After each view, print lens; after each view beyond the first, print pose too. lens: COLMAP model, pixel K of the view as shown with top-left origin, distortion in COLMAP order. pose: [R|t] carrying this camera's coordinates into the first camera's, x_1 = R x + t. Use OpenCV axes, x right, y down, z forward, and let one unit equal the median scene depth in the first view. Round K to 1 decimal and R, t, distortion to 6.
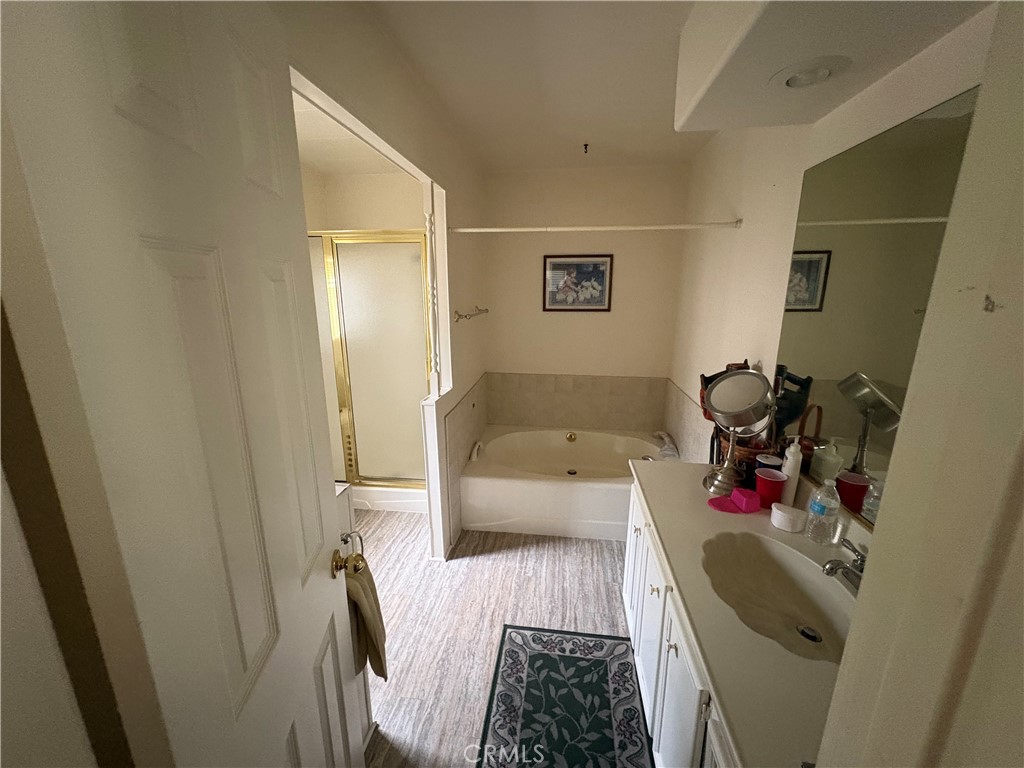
lens RADIAL K [[410.5, 0, 512.6], [0, 410.5, 380.4], [0, 0, 1]] dist [-0.001413, -0.000086]
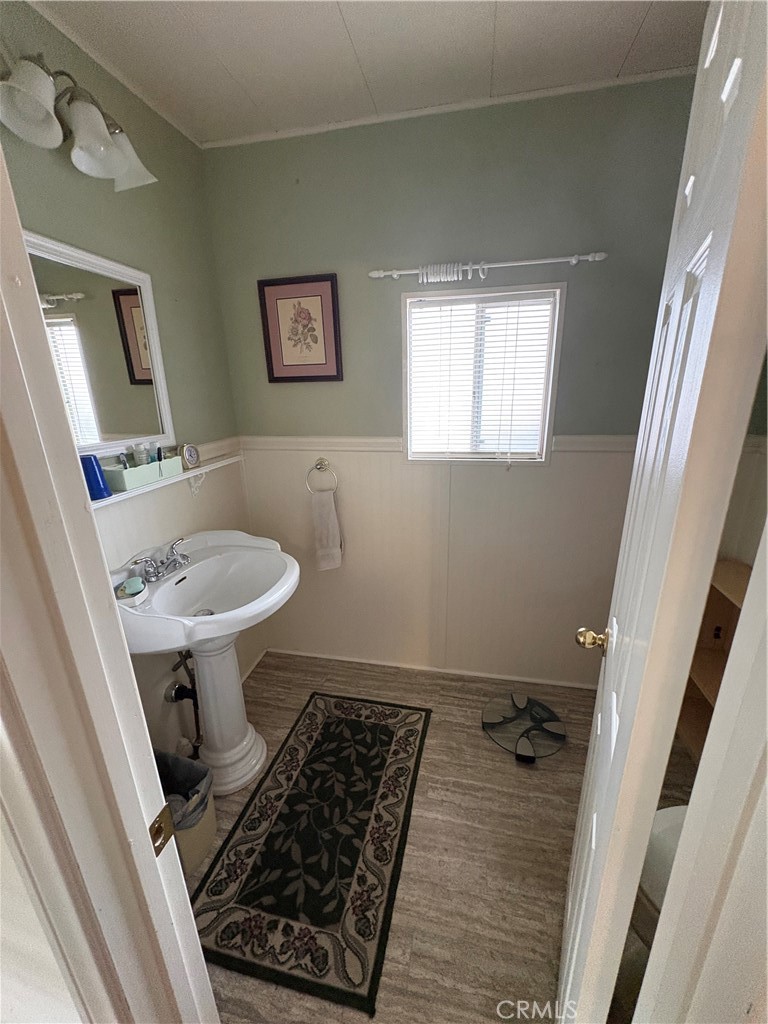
lens RADIAL K [[410.5, 0, 385.8], [0, 410.5, 515.9], [0, 0, 1]] dist [-0.001413, -0.000086]
pose [[-0.994223, -0.001303, 0.107326, -0.113626], [0.054076, 0.857670, 0.511349, -0.251933], [-0.092716, 0.514199, -0.852645, 1.353005]]
